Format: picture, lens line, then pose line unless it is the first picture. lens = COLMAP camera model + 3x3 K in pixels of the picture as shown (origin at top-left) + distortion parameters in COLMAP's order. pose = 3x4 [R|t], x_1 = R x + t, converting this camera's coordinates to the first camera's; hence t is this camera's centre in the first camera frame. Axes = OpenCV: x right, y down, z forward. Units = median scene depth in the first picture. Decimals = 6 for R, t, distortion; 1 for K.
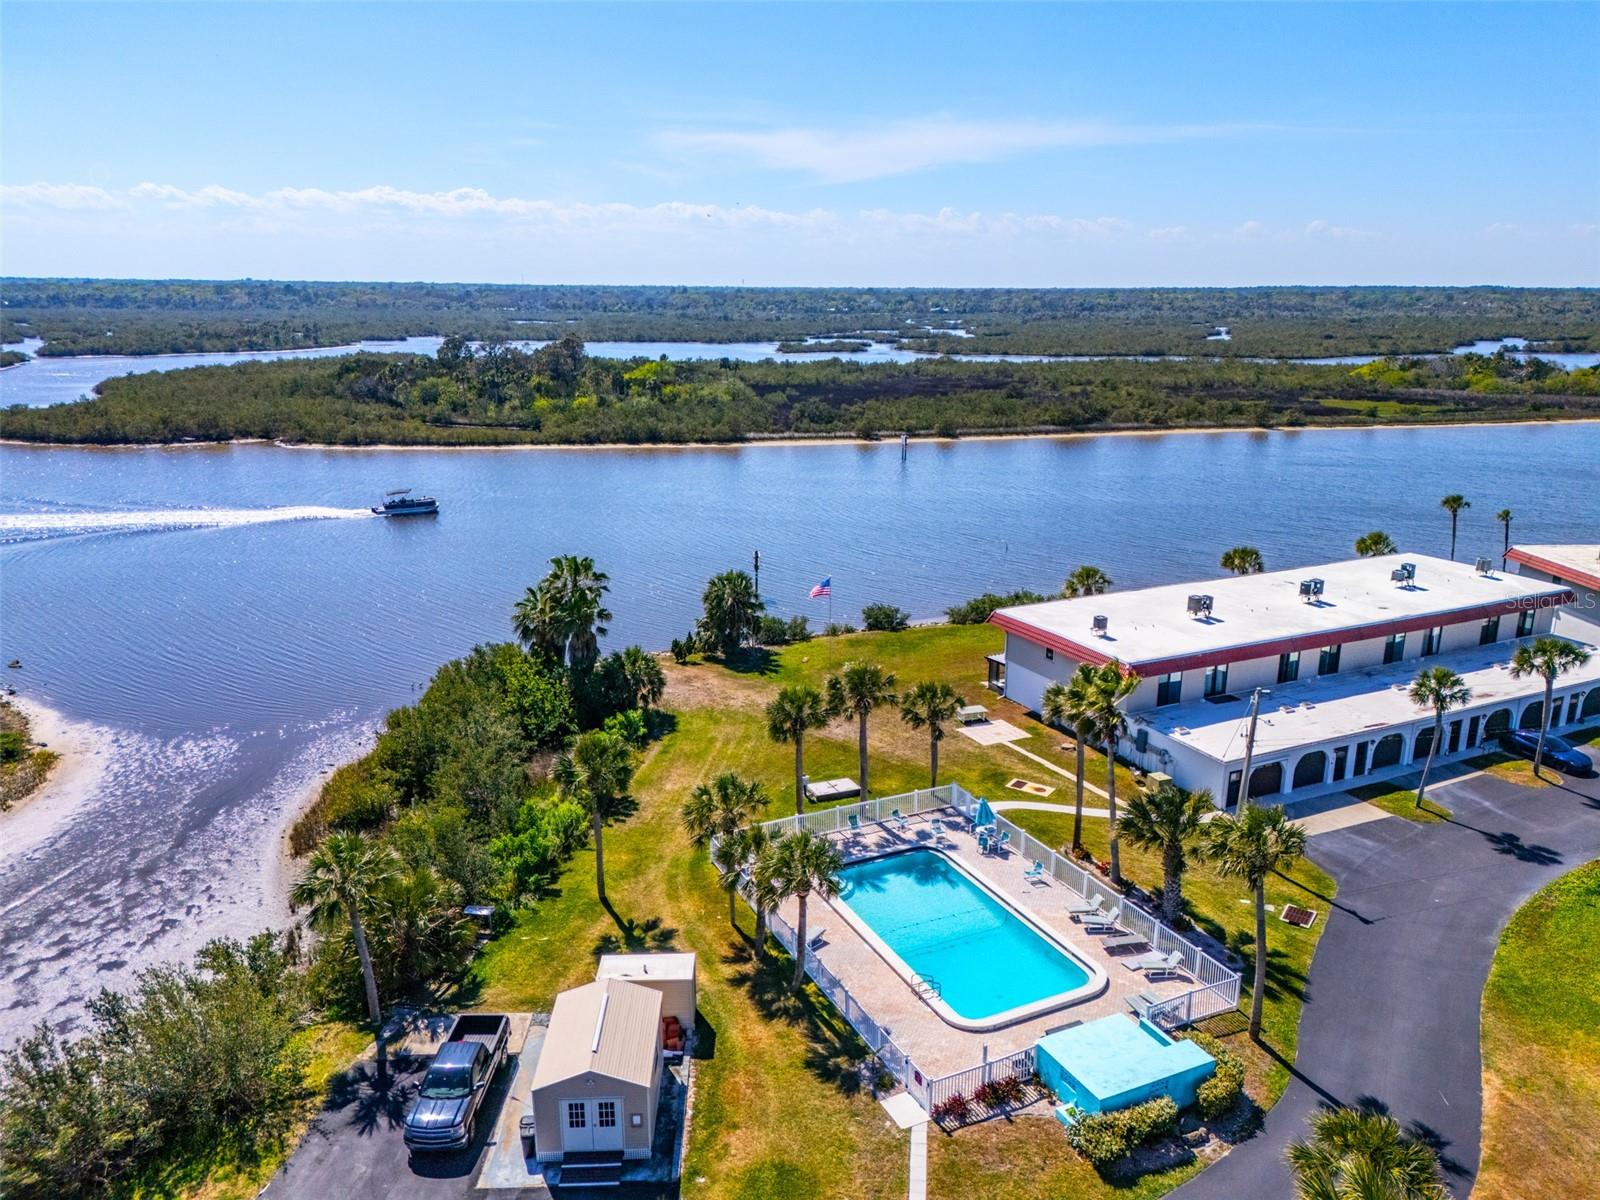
lens RADIAL K [[1190.2, 0, 792.2], [0, 1190.2, 602.6], [0, 0, 1]] dist [0.009046, -0.000640]
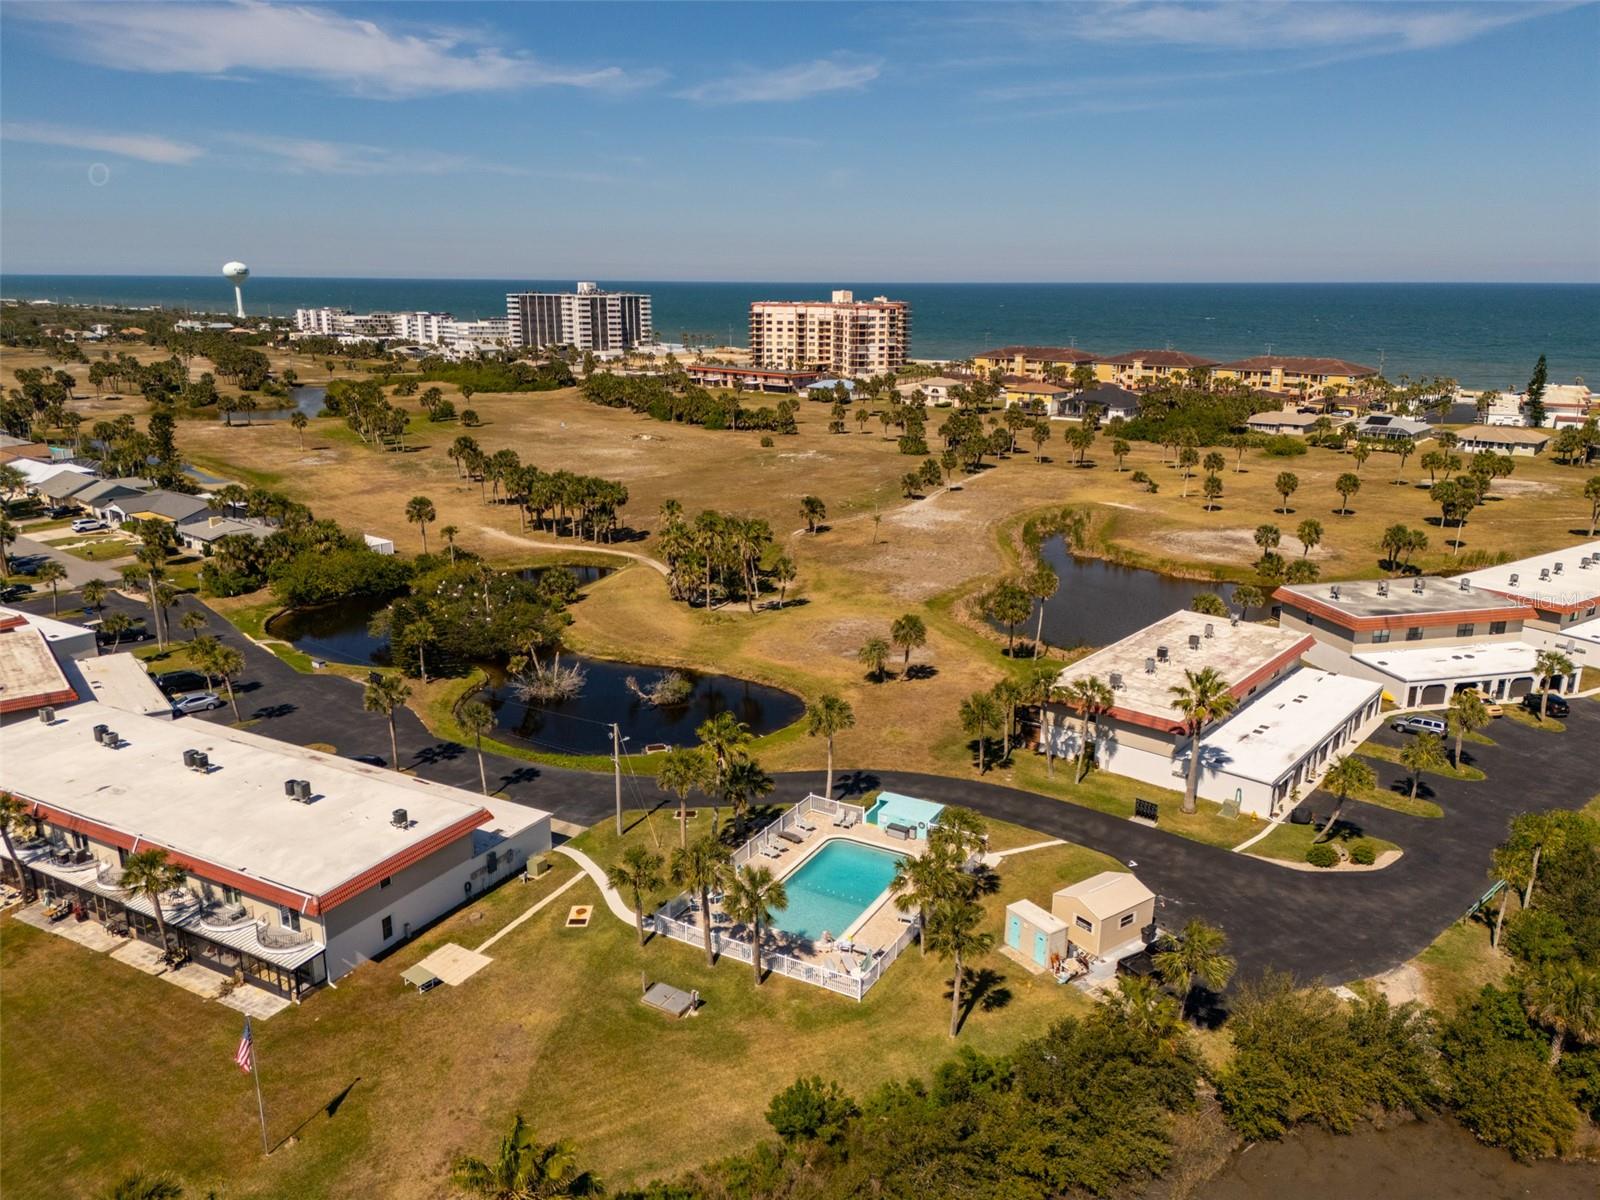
lens RADIAL K [[1162.9, 0, 800.9], [0, 1162.9, 606.9], [0, 0, 1]] dist [0.134252, -0.241549]
pose [[-0.573890, -0.223990, 0.787705, -0.660564], [0.204398, 0.892249, 0.402634, -0.461676], [-0.793014, 0.392073, -0.466269, 1.099082]]
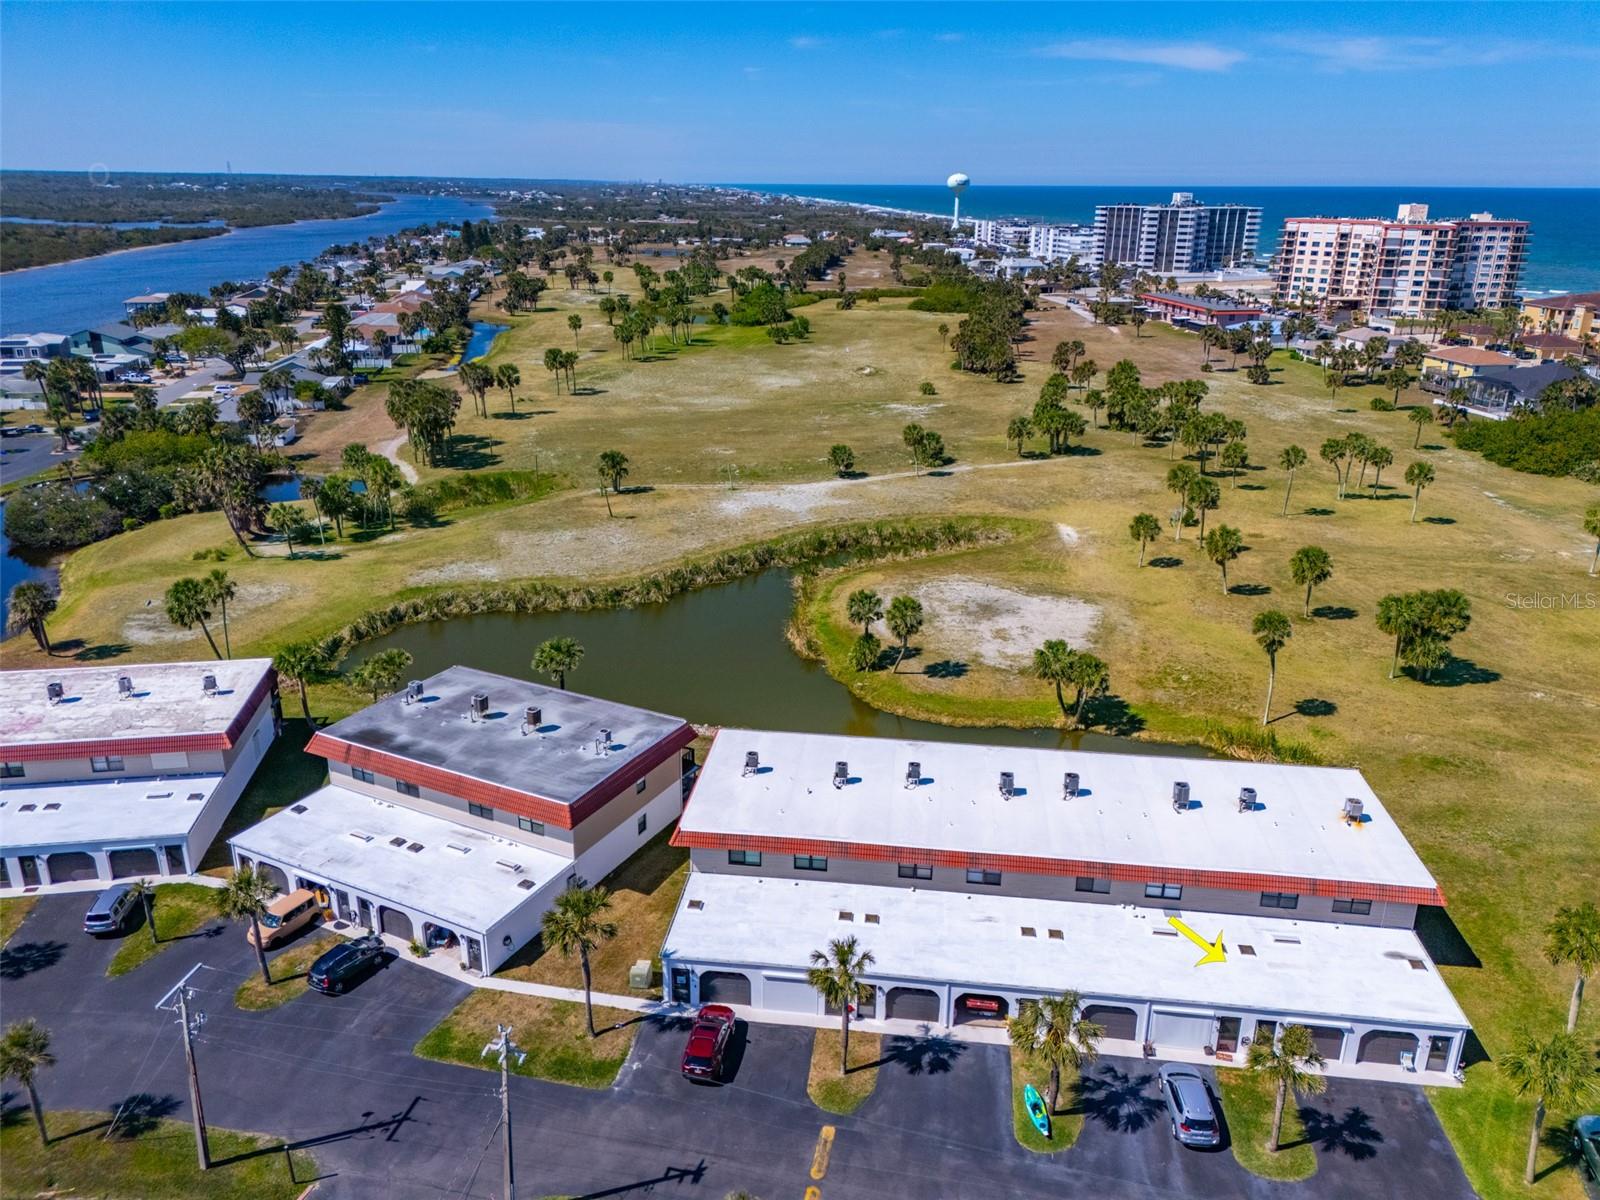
lens RADIAL K [[1170.1, 0, 800.0], [0, 1170.1, 600.0], [0, 0, 1]] dist [0.082232, -0.088737]
pose [[0.104628, -0.332591, 0.937249, -0.726674], [0.245846, 0.921823, 0.299672, 0.029390], [-0.963646, 0.199065, 0.178215, -0.832160]]
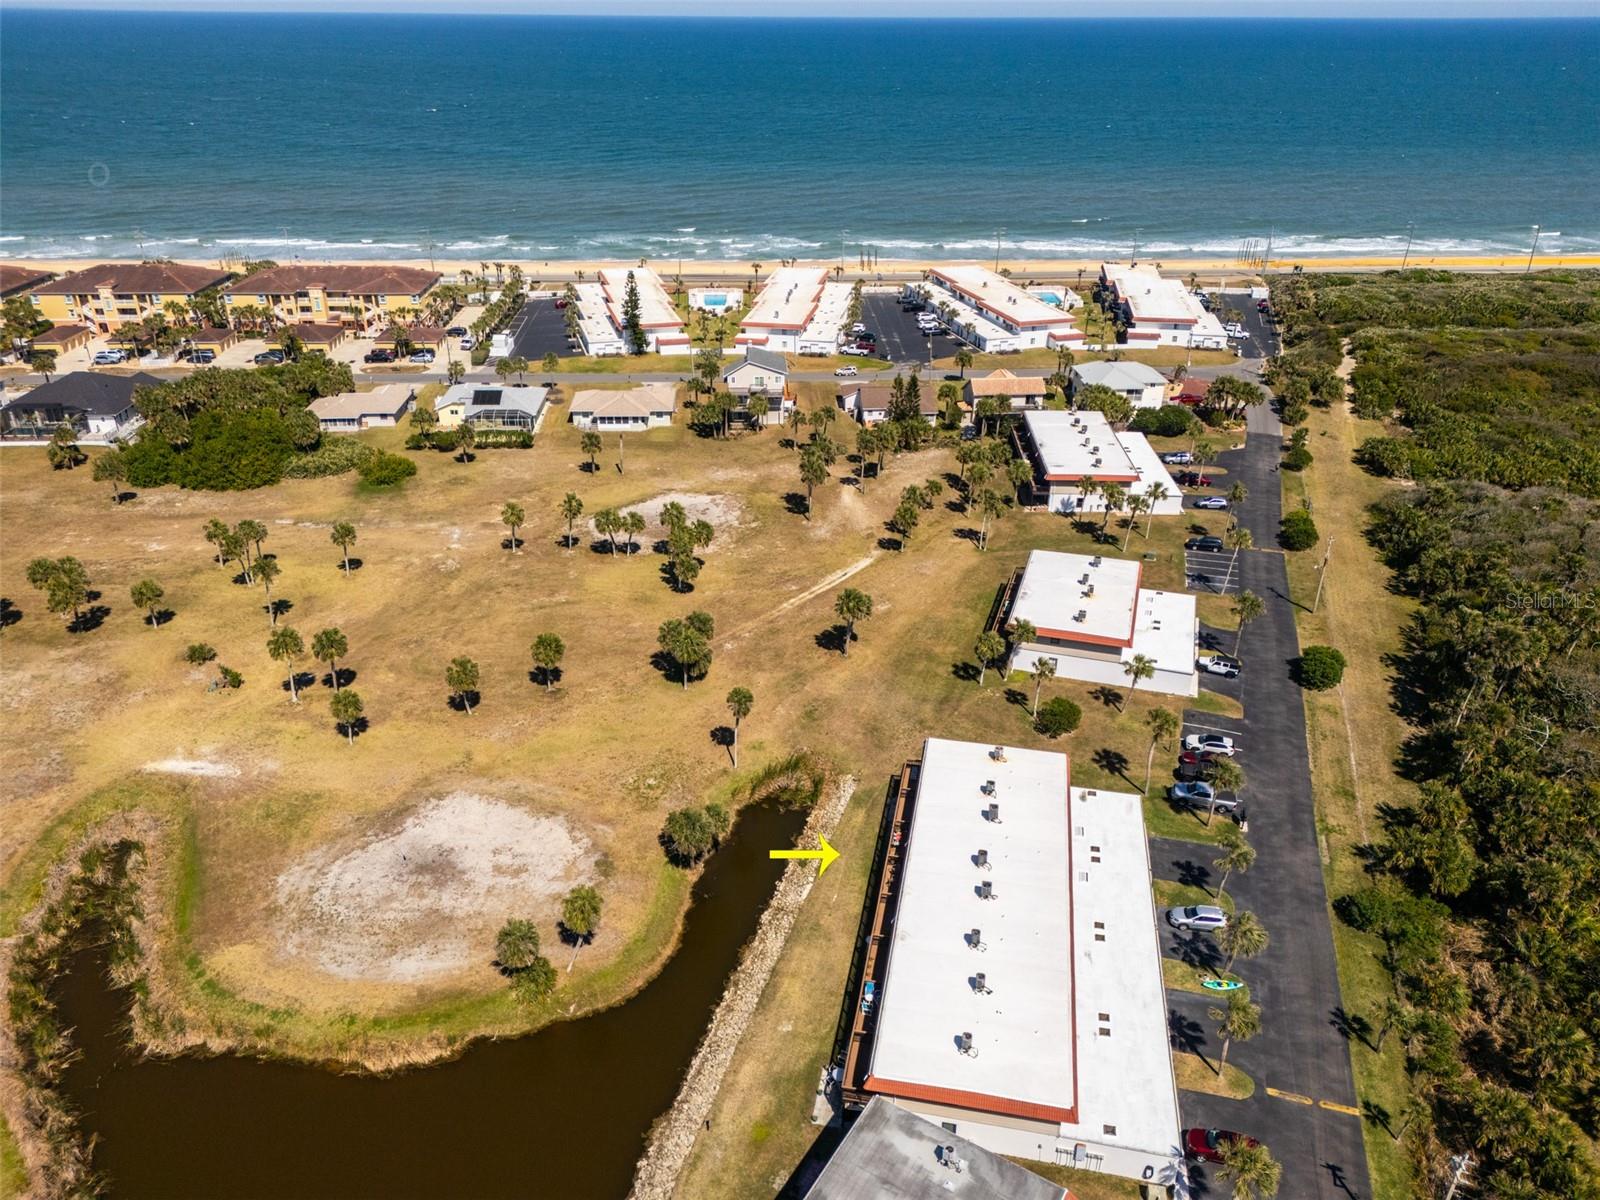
lens RADIAL K [[1175.1, 0, 801.5], [0, 1175.1, 600.6], [0, 0, 1]] dist [0.057729, -0.052897]
pose [[-0.984466, -0.084426, 0.153943, 0.152738], [0.037738, 0.754557, 0.655149, -0.560765], [-0.171470, 0.650782, -0.739649, -0.043023]]
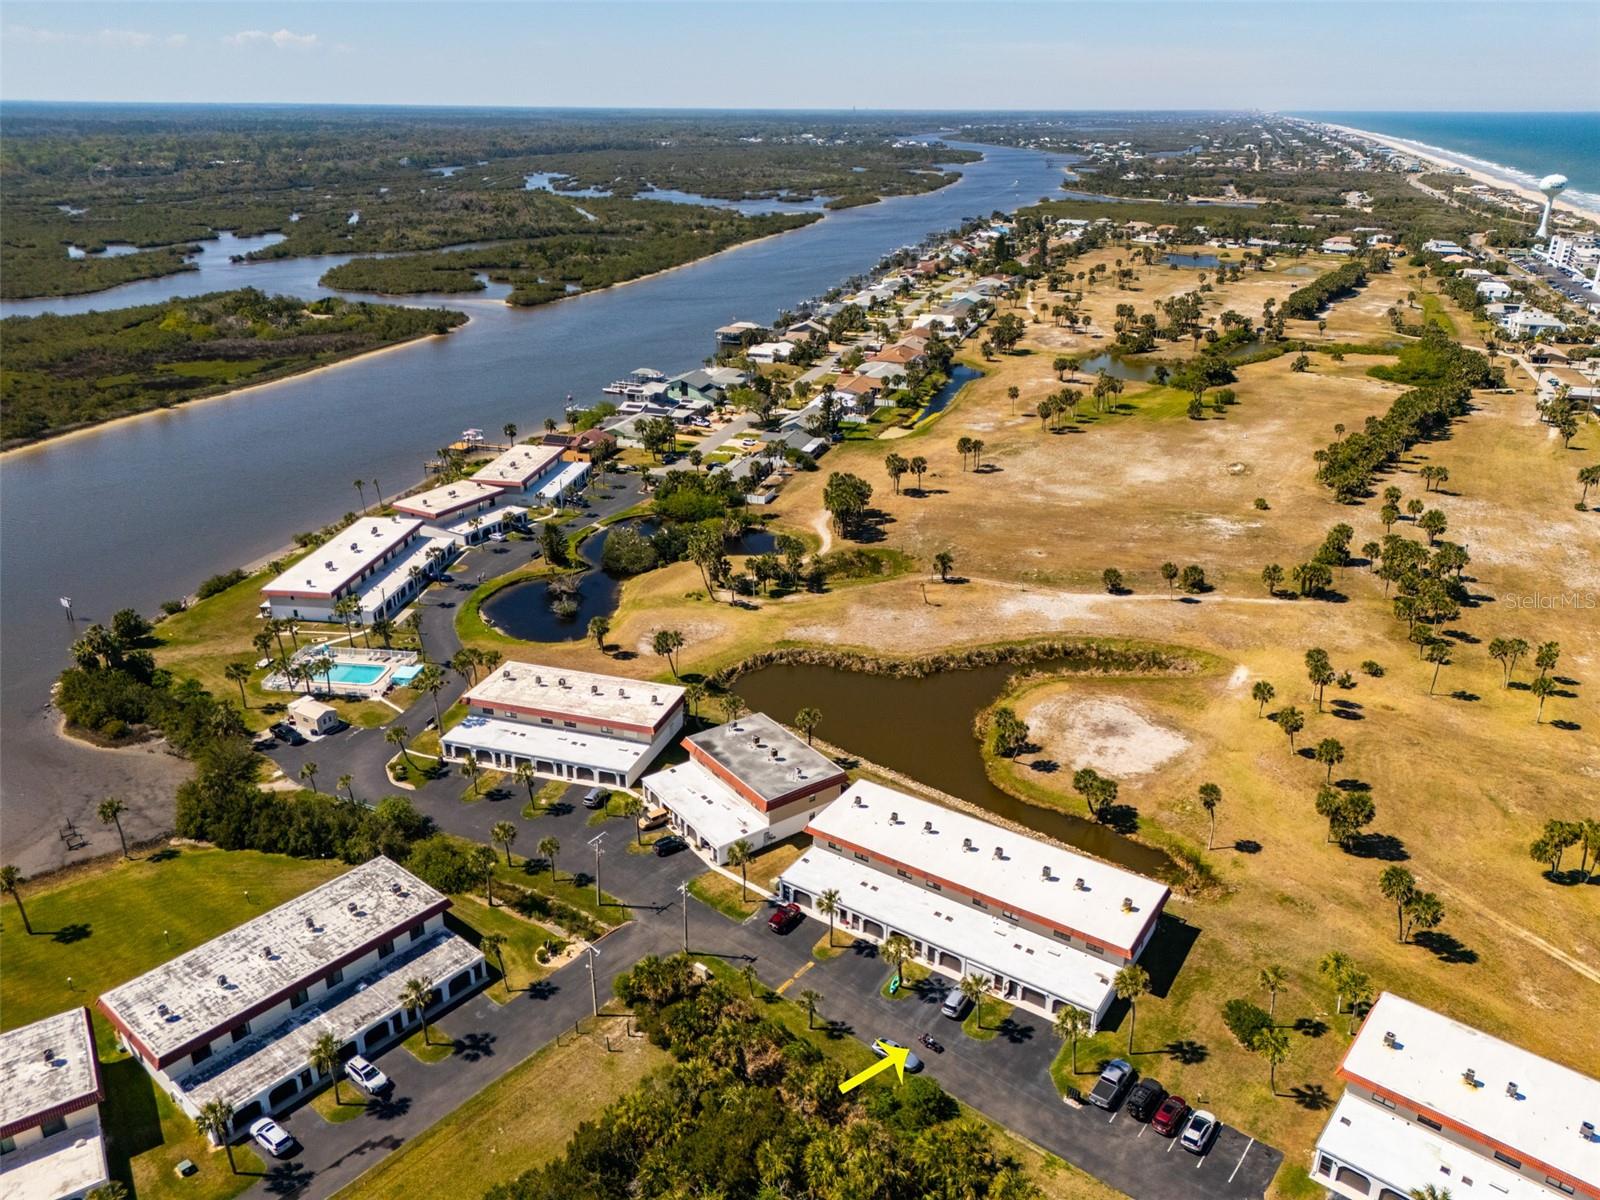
lens RADIAL K [[1179.8, 0, 799.7], [0, 1179.8, 579.6], [0, 0, 1]] dist [0.093117, -0.113080]
pose [[0.543393, -0.308893, 0.780582, -1.377040], [0.210532, 0.950271, 0.229482, -0.408551], [-0.812650, 0.039639, 0.581403, -1.703174]]
